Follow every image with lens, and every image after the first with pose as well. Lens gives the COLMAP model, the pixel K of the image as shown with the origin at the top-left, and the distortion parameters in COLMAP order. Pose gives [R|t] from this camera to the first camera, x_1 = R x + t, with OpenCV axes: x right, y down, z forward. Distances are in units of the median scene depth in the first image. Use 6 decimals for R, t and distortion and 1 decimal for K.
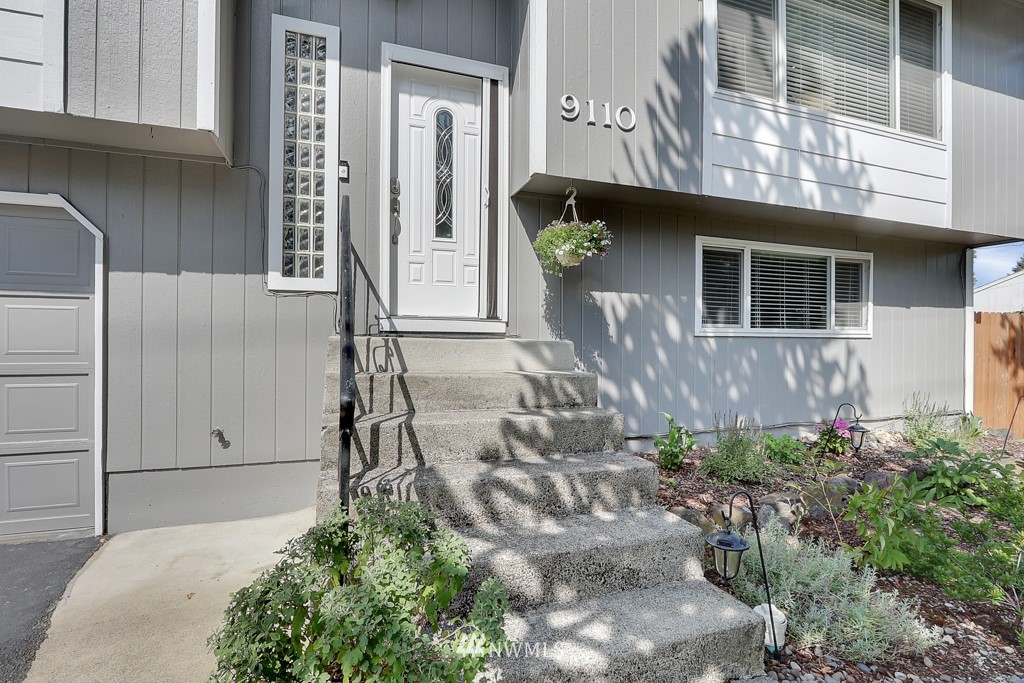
lens RADIAL K [[514.6, 0, 488.3], [0, 514.6, 335.2], [0, 0, 1]] dist [-0.013729, 0.001093]
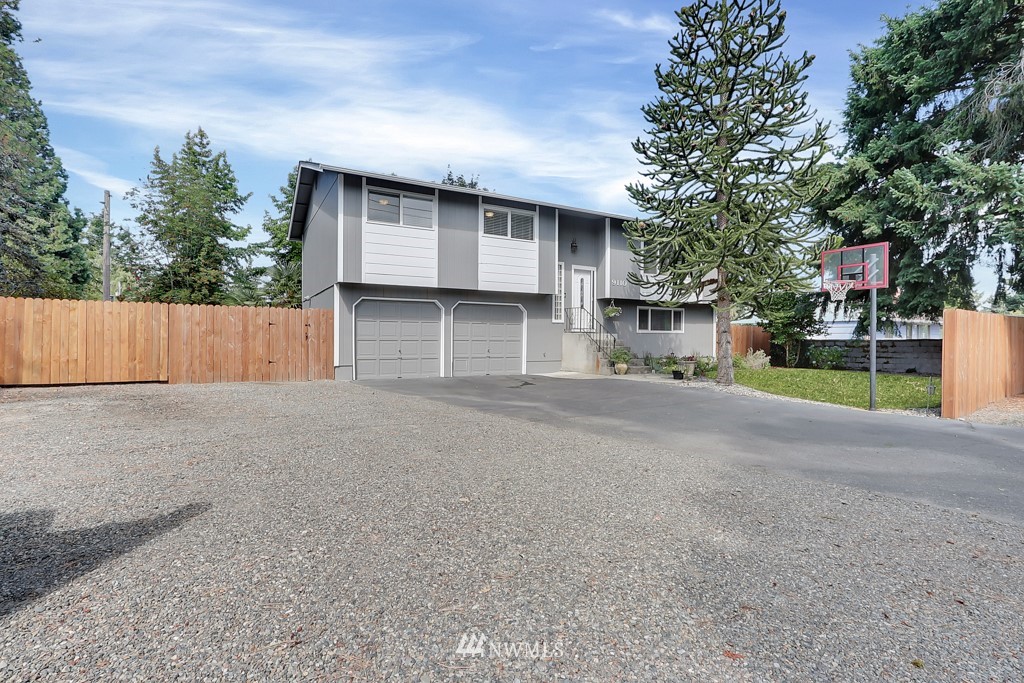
lens RADIAL K [[472.6, 0, 507.5], [0, 472.6, 341.4], [0, 0, 1]] dist [-0.019995, 0.005104]
pose [[0.985176, -0.011666, 0.171148, -1.219256], [0.010477, 0.999914, 0.007845, 0.034644], [-0.171225, -0.005936, 0.985214, -2.436613]]
